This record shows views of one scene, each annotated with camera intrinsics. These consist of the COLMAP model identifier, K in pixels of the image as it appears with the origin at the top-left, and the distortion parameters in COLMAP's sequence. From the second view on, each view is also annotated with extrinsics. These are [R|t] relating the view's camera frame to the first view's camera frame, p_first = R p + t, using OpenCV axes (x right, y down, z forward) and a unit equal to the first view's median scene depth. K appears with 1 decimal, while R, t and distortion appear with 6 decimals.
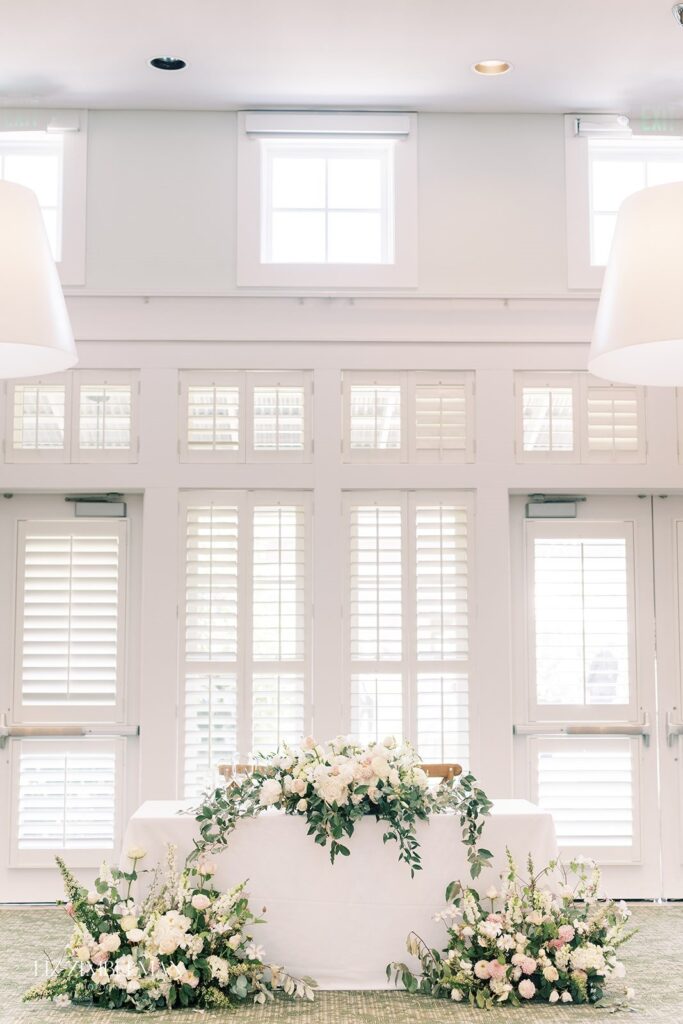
lens RADIAL K [[1476.4, 0, 341.5], [0, 1476.4, 512.0], [0, 0, 1]] dist [-0.018774, 0.132713]
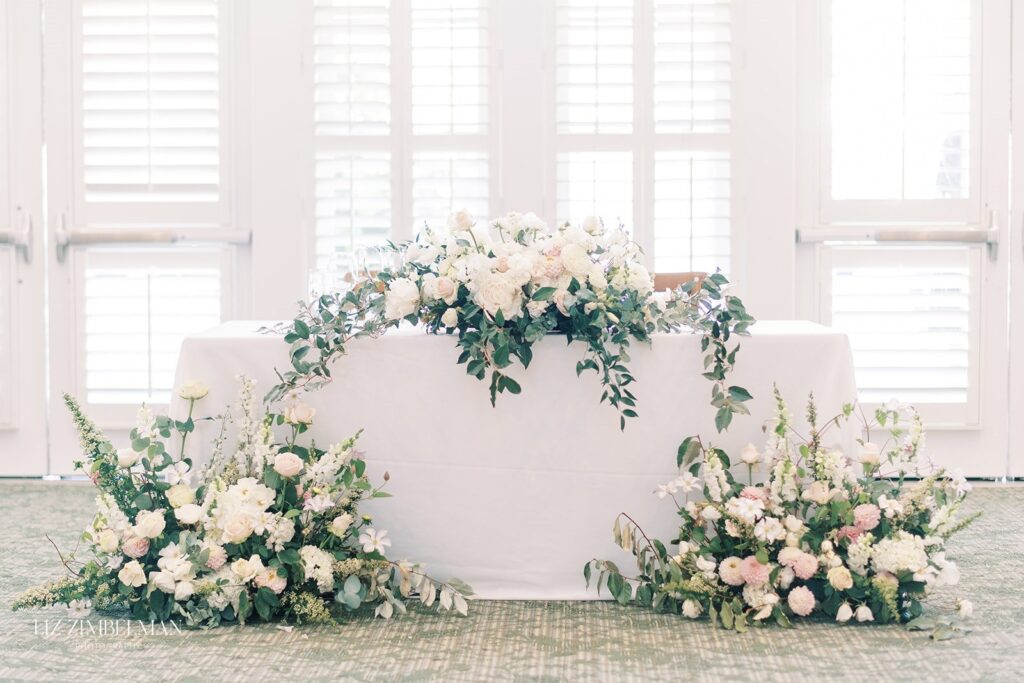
lens RADIAL K [[1646.6, 0, 512.0], [0, 1646.6, 341.5], [0, 0, 1]] dist [-0.023469, -0.096281]
pose [[0.997749, 0.001063, -0.067058, 0.047831], [0.009569, 0.987389, 0.158023, 0.098437], [0.066380, -0.158309, 0.985156, 0.307854]]
